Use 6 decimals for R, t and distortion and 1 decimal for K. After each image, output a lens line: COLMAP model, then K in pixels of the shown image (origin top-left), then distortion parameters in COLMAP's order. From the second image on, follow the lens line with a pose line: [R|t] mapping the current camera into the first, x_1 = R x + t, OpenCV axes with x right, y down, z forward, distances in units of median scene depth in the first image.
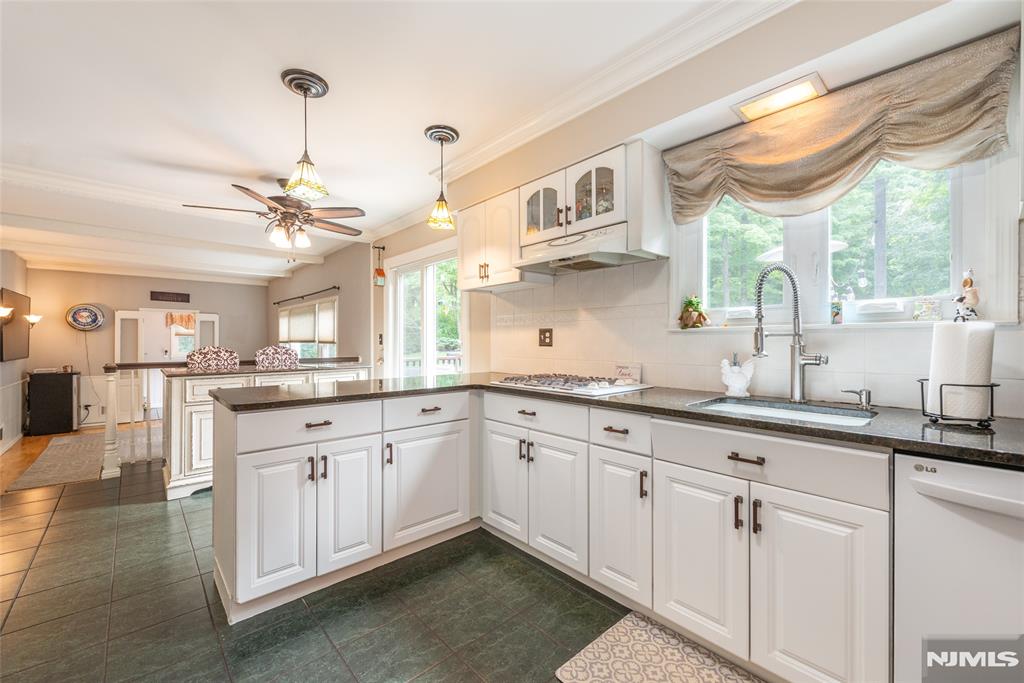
lens RADIAL K [[423.2, 0, 512.9], [0, 423.2, 339.7], [0, 0, 1]] dist [0.001385, -0.000227]
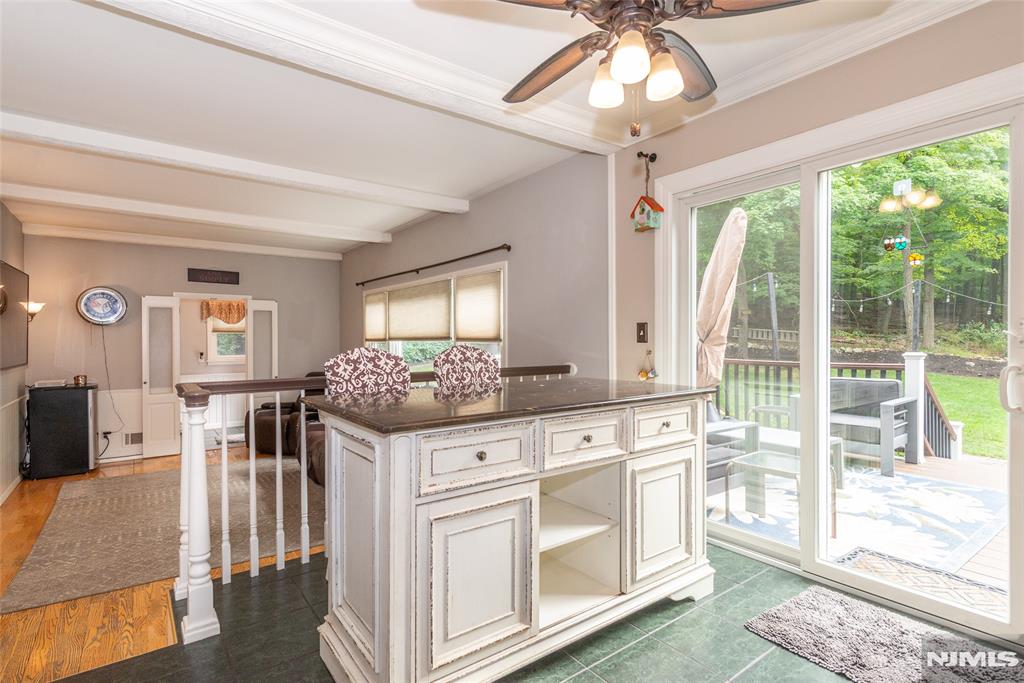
lens RADIAL K [[496.3, 0, 513.6], [0, 496.3, 343.2], [0, 0, 1]] dist [0.004619, 0.001304]
pose [[0.997025, -0.004703, -0.076940, -0.444730], [0.005607, 0.999918, 0.011534, 0.004549], [0.076879, -0.011931, 0.996969, 0.384792]]
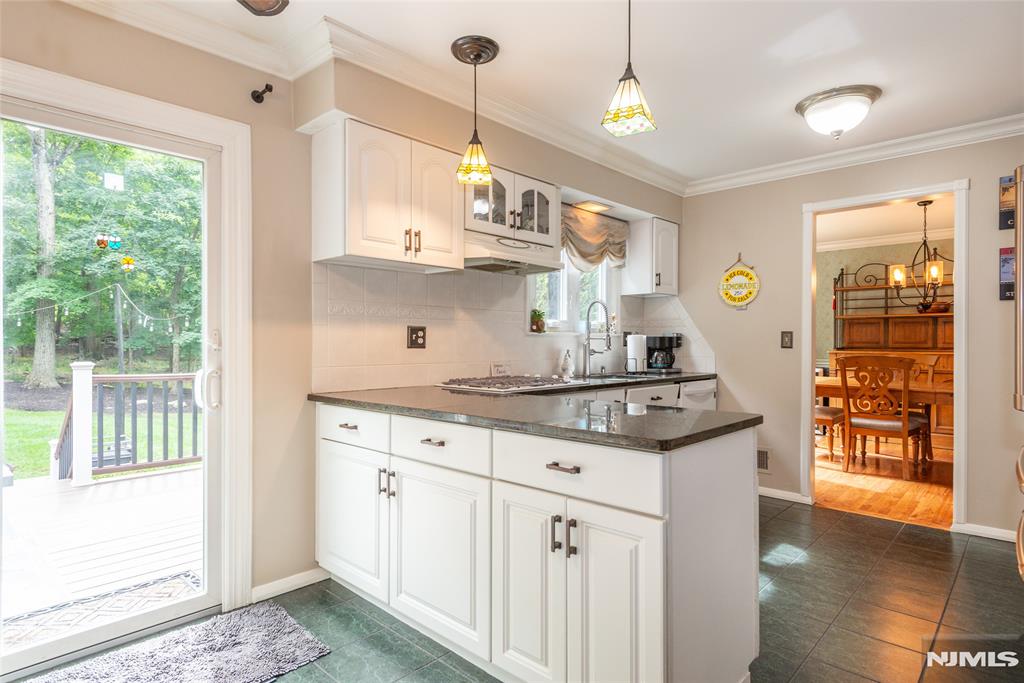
lens RADIAL K [[558.4, 0, 513.6], [0, 558.4, 343.6], [0, 0, 1]] dist [0.017754, -0.001651]
pose [[-0.093803, -0.001150, 0.995590, -0.627330], [-0.003230, 0.999994, 0.000851, 0.003368], [-0.995585, -0.003136, -0.093807, 0.579053]]
